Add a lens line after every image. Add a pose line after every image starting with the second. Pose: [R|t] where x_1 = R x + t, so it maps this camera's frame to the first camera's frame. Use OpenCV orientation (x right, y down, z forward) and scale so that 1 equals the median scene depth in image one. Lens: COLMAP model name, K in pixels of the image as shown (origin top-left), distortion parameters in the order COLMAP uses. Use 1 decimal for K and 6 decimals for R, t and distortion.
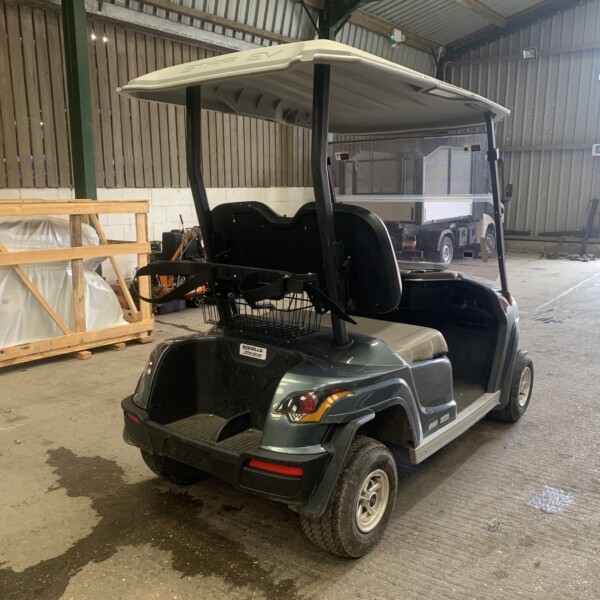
lens RADIAL K [[605.3, 0, 300.4], [0, 605.3, 304.0], [0, 0, 1]] dist [0.007720, -0.012900]
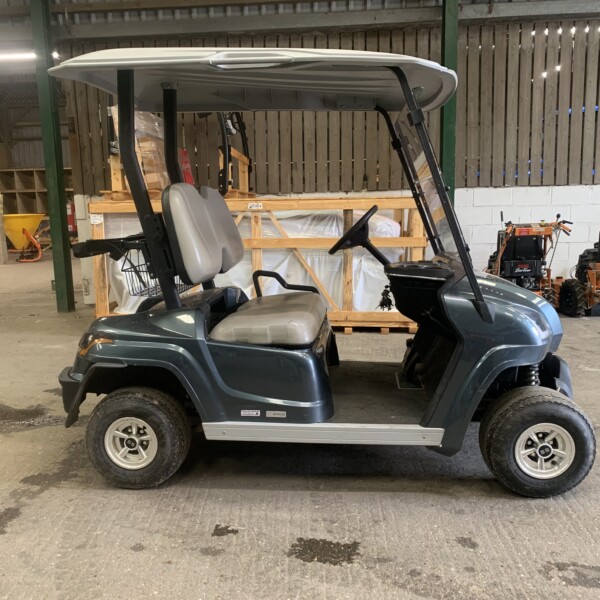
lens RADIAL K [[604.5, 0, 282.7], [0, 604.5, 293.9], [0, 0, 1]] dist [0.029584, -0.004749]
pose [[0.537563, 0.108652, -0.836194, 0.867681], [-0.135076, 0.989953, 0.041794, -0.028408], [0.832334, 0.090483, 0.546838, 0.425596]]
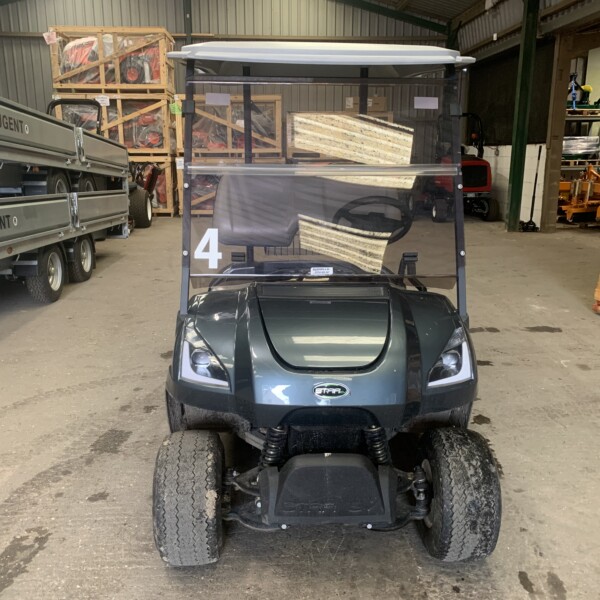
lens RADIAL K [[608.1, 0, 300.0], [0, 608.1, 300.0], [0, 0, 1]] dist [0.013283, 0.004814]
pose [[-0.759961, 0.160708, -0.629788, 0.691926], [-0.112148, 0.921996, 0.370602, -0.304702], [0.640221, 0.352272, -0.682658, 1.614125]]
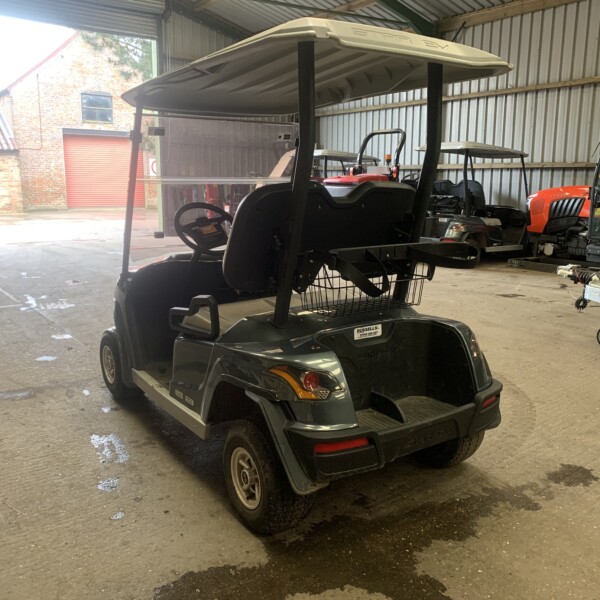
lens RADIAL K [[608.1, 0, 300.0], [0, 608.1, 300.0], [0, 0, 1]] dist [0.013283, 0.004814]
pose [[0.289002, -0.179341, 0.940380, -0.837288], [0.168395, 0.976503, 0.134478, -0.101577], [-0.942402, 0.119490, 0.312412, 0.630465]]
